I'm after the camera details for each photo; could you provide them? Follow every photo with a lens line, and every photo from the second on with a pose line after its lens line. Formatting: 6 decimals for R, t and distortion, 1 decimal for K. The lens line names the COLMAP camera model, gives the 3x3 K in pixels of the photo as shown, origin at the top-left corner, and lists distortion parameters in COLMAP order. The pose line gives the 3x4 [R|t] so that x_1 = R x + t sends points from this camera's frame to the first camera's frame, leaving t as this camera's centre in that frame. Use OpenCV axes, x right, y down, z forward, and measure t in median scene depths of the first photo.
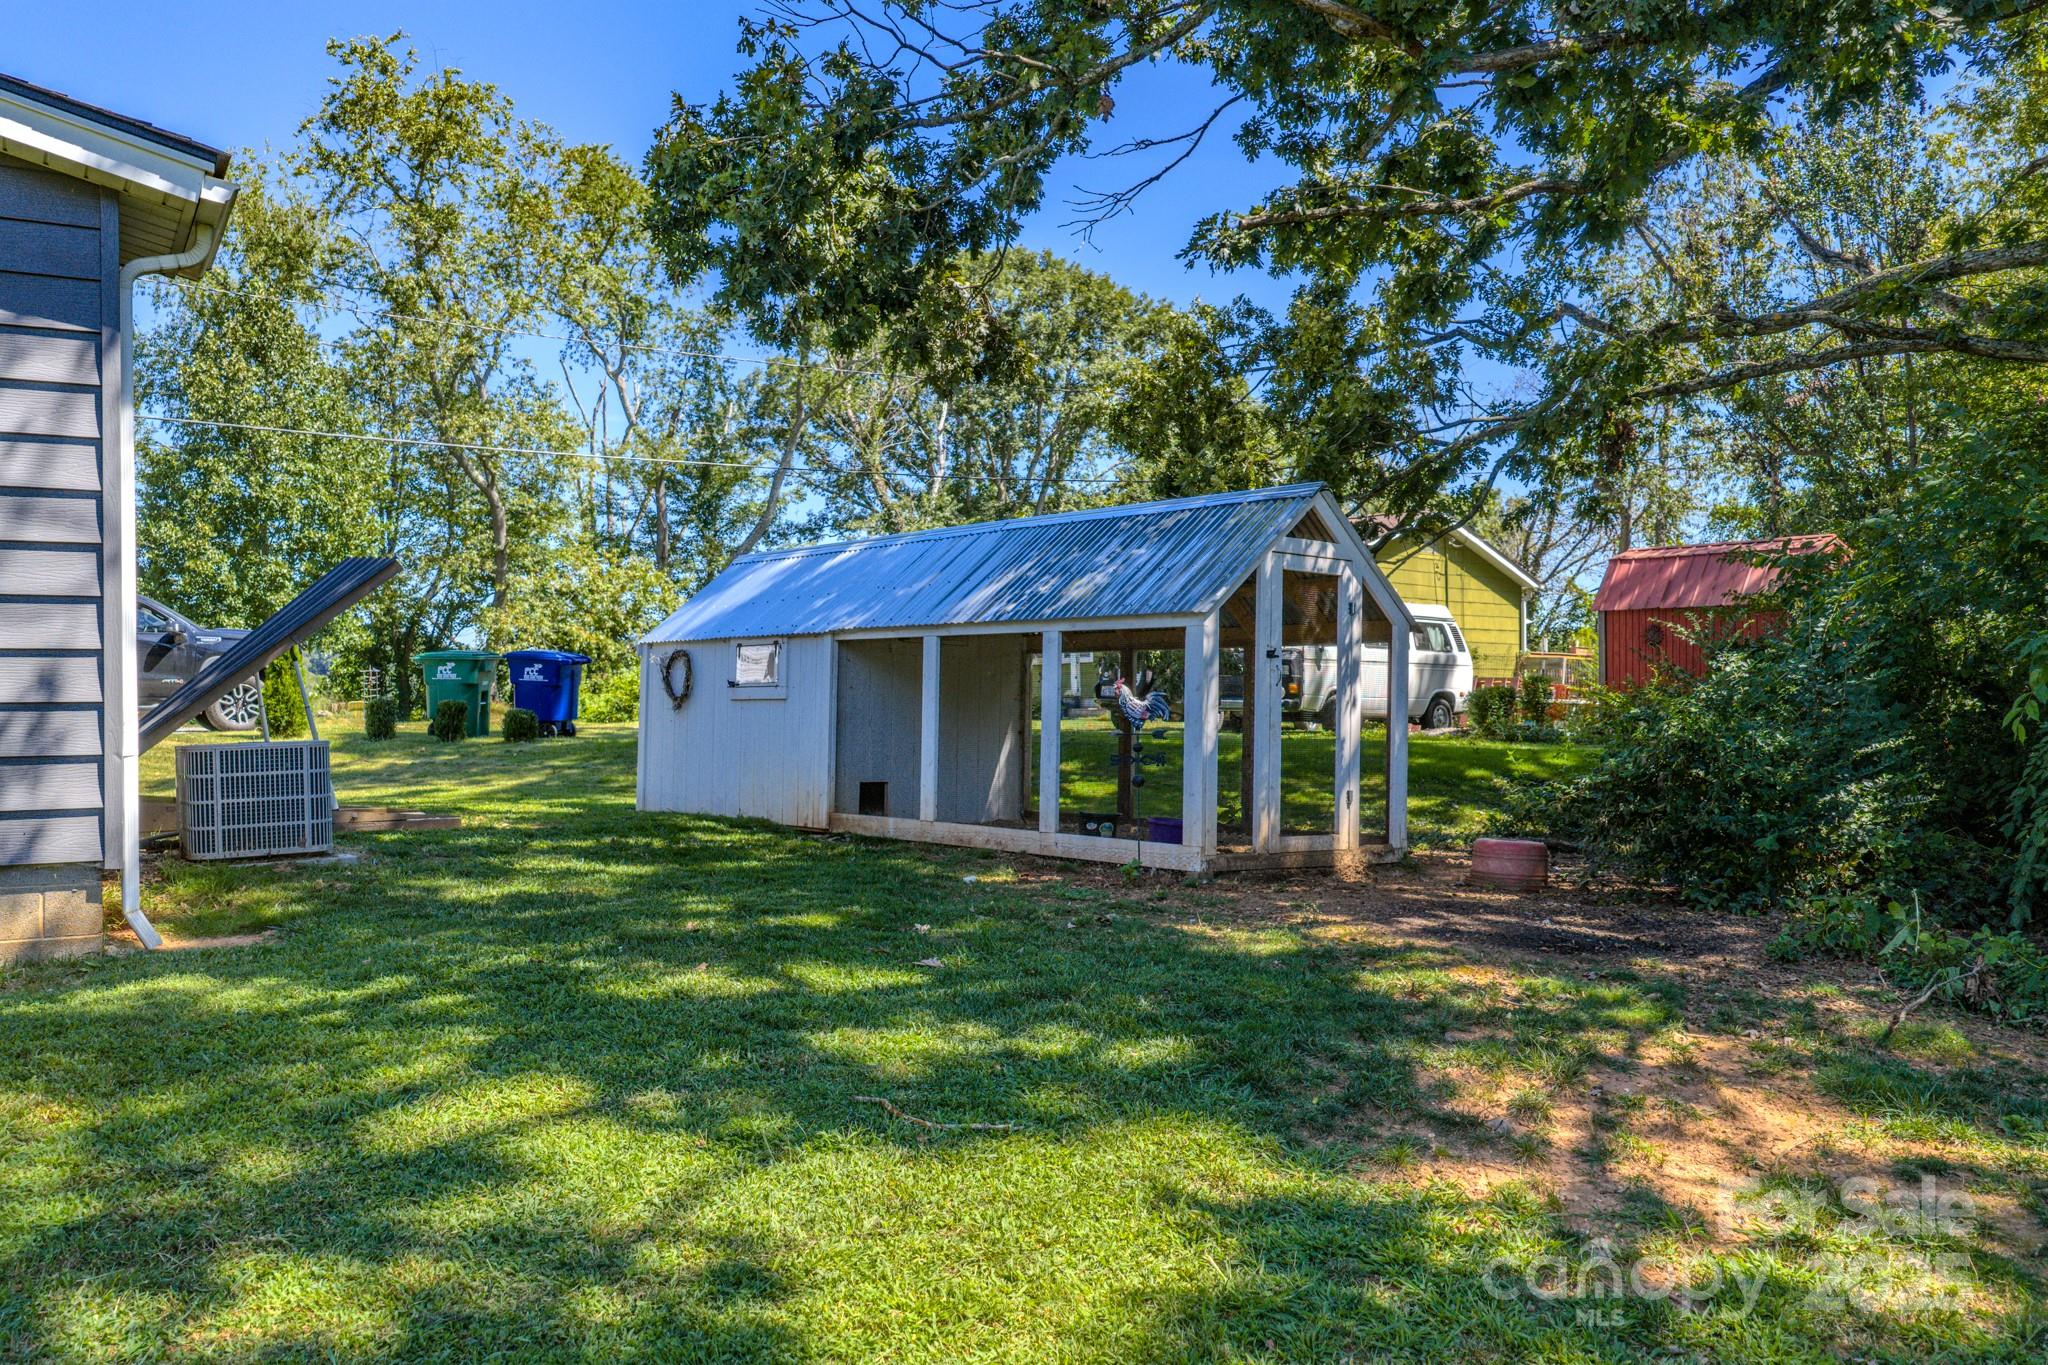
lens RADIAL K [[1739.2, 0, 1024.0], [0, 1739.2, 682.5], [0, 0, 1]] dist [0.008710, -0.000241]
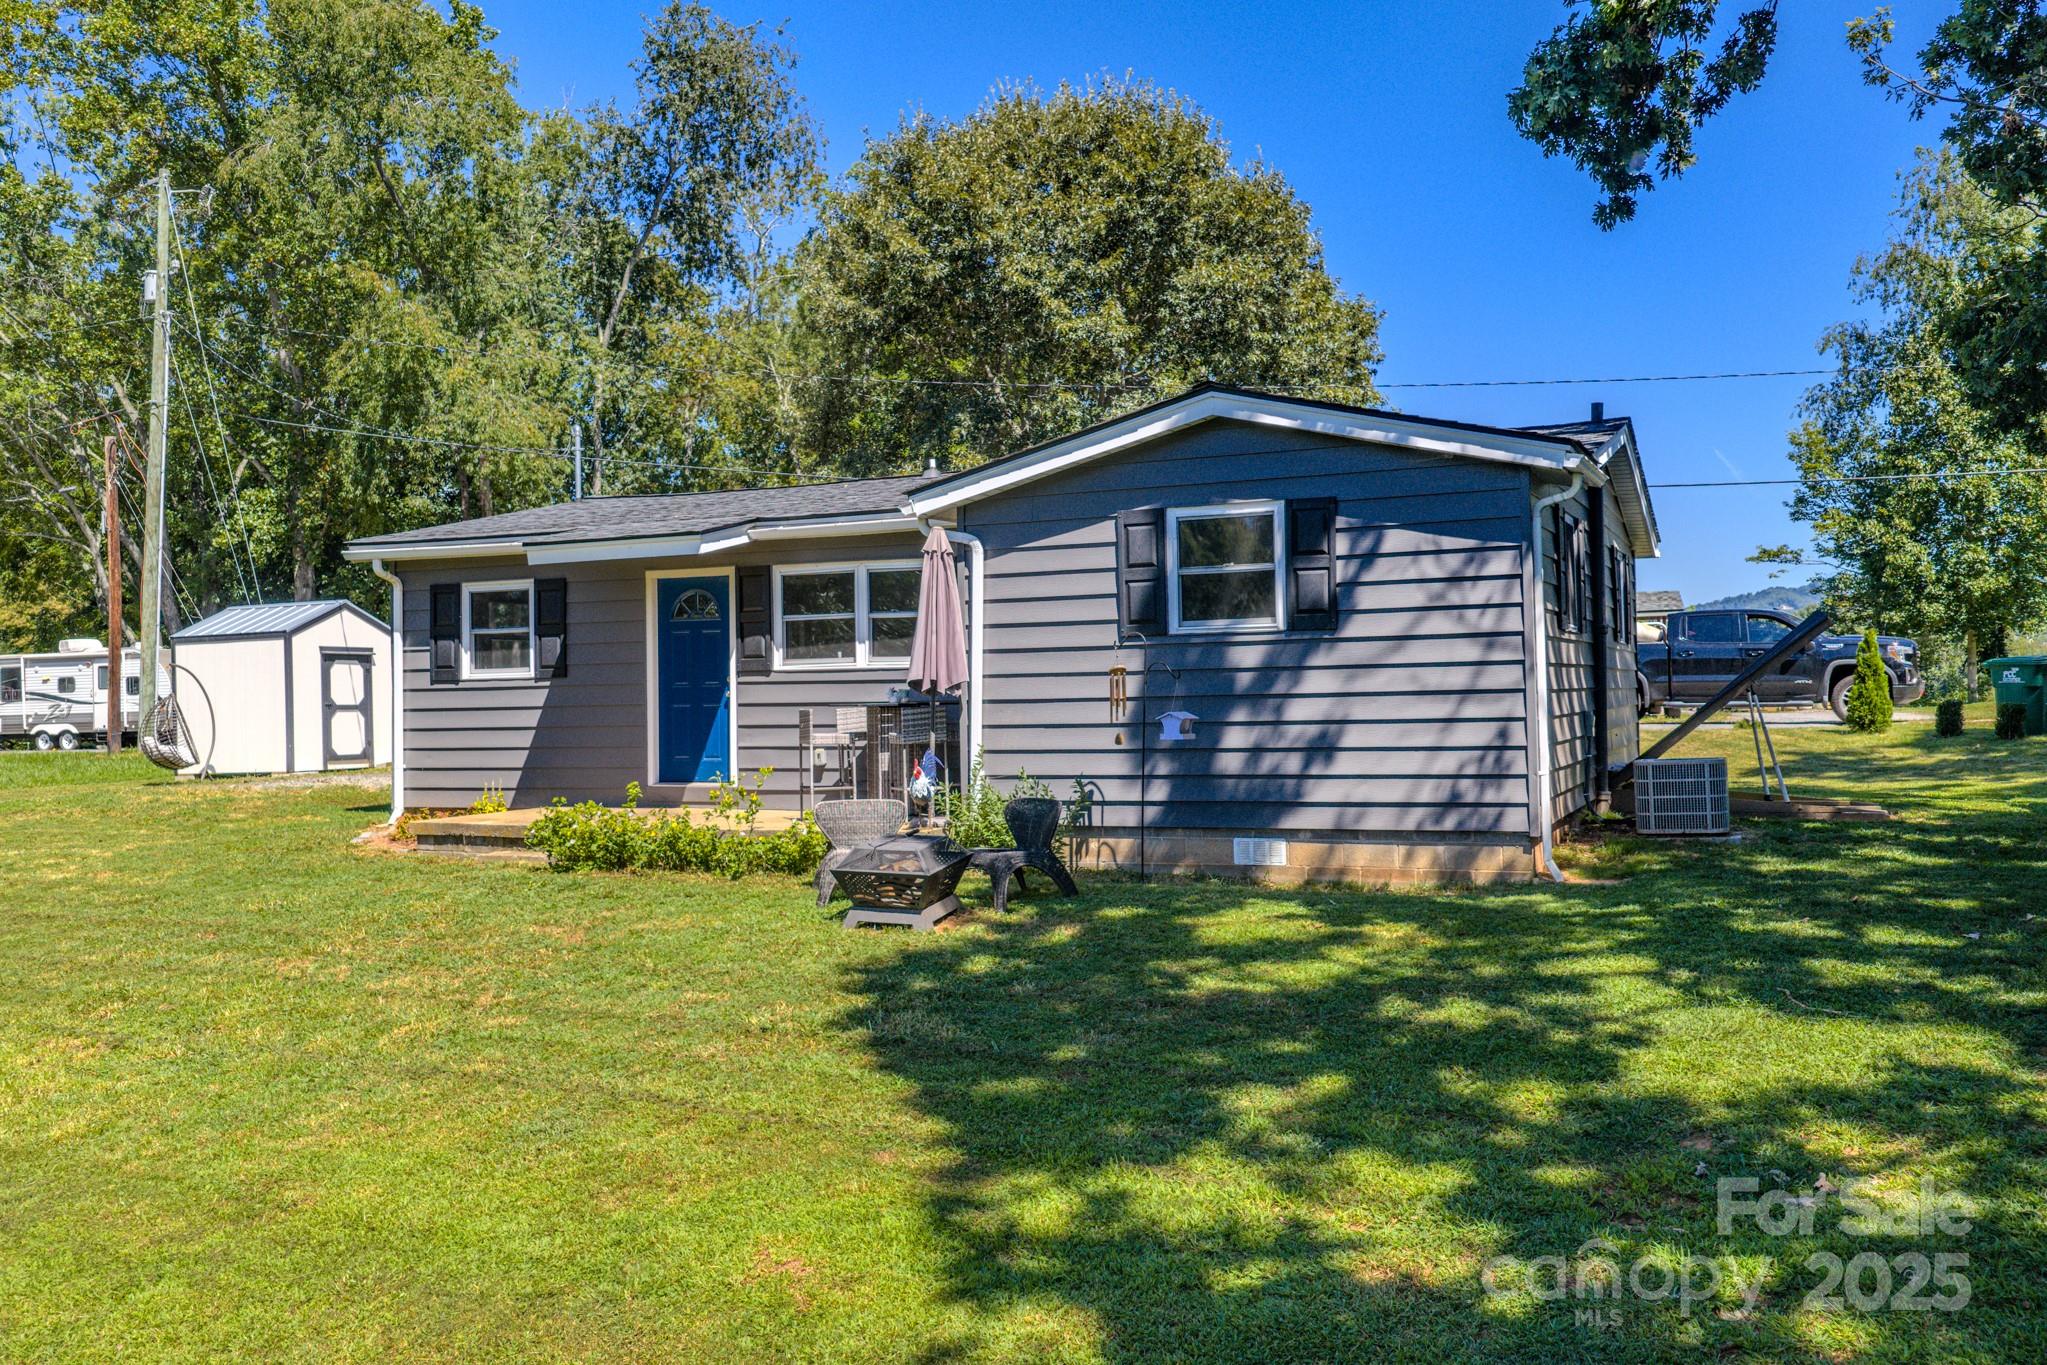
lens RADIAL K [[1738.4, 0, 1023.5], [0, 1738.4, 682.5], [0, 0, 1]] dist [0.008710, -0.000241]
pose [[0.578312, -0.010910, -0.815743, 0.494809], [0.027234, 0.999611, 0.005939, -0.060308], [0.815361, -0.025650, 0.578384, -0.371166]]
